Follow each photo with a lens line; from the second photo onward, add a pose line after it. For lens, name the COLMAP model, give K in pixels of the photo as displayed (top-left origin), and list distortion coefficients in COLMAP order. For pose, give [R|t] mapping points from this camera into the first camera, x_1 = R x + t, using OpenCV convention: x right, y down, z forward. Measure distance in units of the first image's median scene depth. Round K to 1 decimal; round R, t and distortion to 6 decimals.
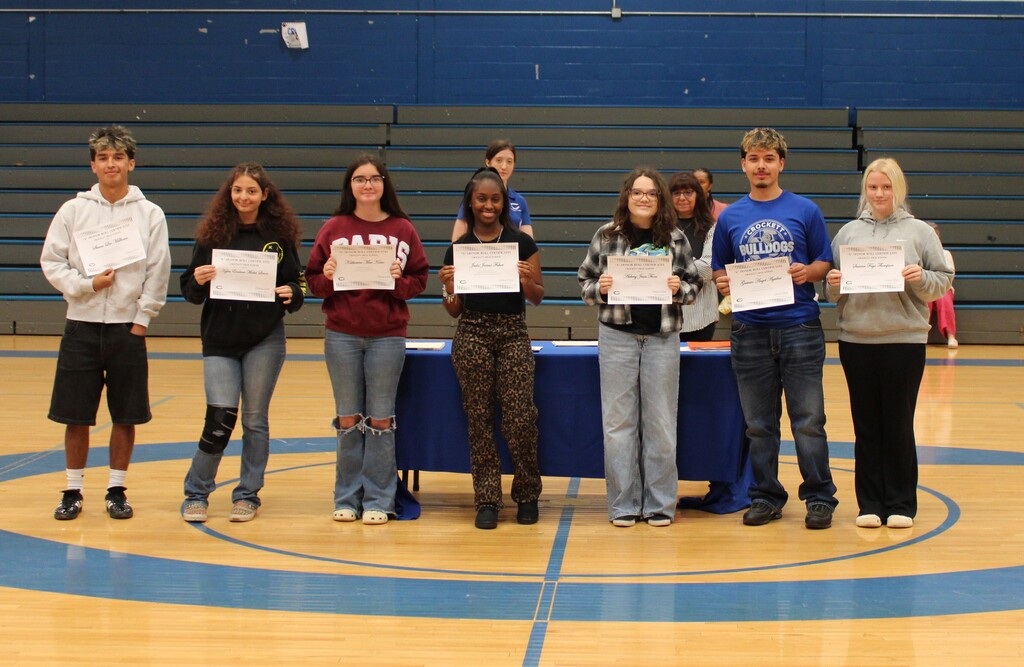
lens RADIAL K [[864.8, 0, 453.8], [0, 864.8, 327.2], [0, 0, 1]] dist [-0.024146, 0.007547]
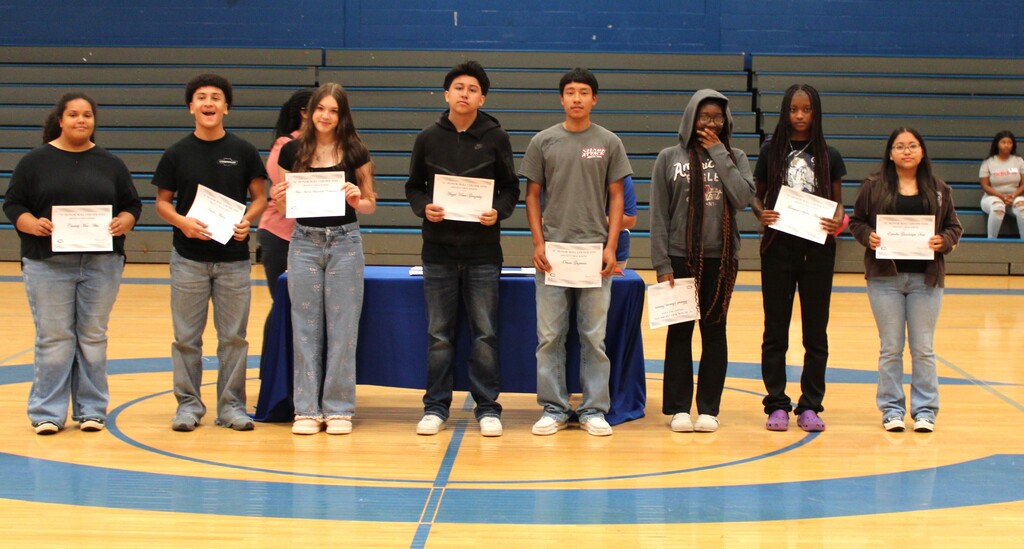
lens RADIAL K [[795.7, 0, 516.2], [0, 795.7, 276.5], [0, 0, 1]] dist [-0.020445, -0.002151]
pose [[0.999945, 0.004193, 0.009645, 0.172262], [-0.004435, 0.999674, 0.025126, 0.001425], [-0.009536, -0.025167, 0.999638, -0.001415]]
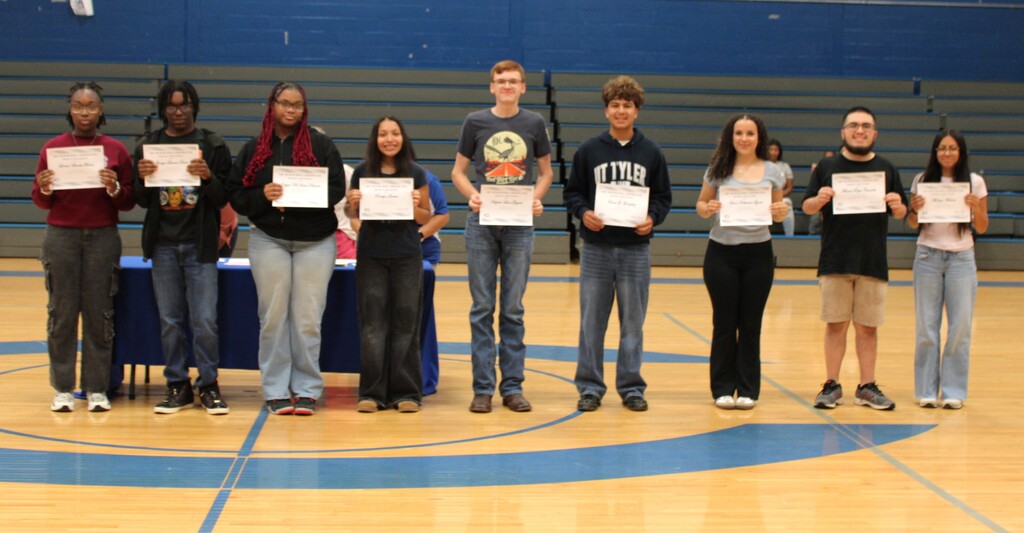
lens RADIAL K [[705.2, 0, 511.4], [0, 705.2, 269.8], [0, 0, 1]] dist [-0.017120, 0.003191]
pose [[0.998817, 0.002909, 0.048532, 0.382906], [-0.004104, 0.999690, 0.024544, 0.003406], [-0.048445, -0.024714, 0.998520, -0.005475]]
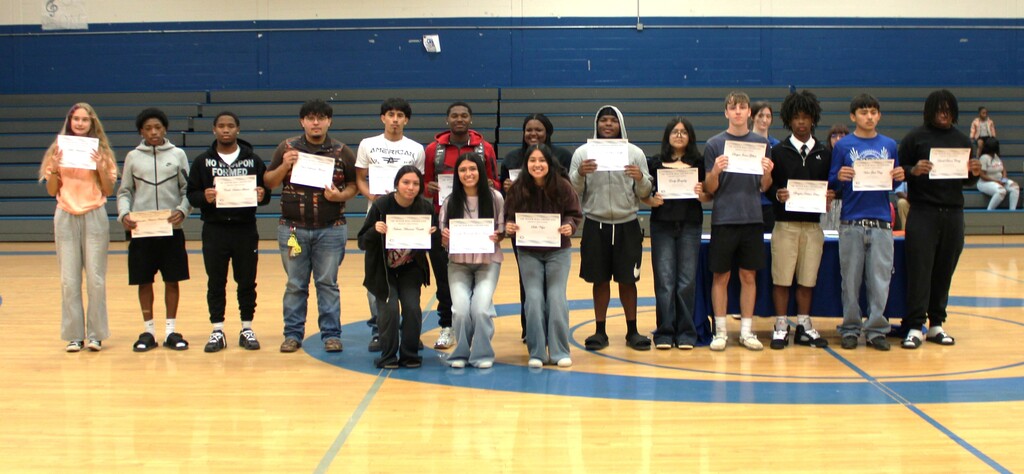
lens RADIAL K [[535.4, 0, 466.4], [0, 535.4, 264.5], [0, 0, 1]] dist [-0.027584, 0.001918]
pose [[0.999880, -0.015427, 0.001059, -0.144821], [0.015321, 0.997642, 0.066893, -0.001302], [-0.002089, -0.066869, 0.997760, 0.005330]]
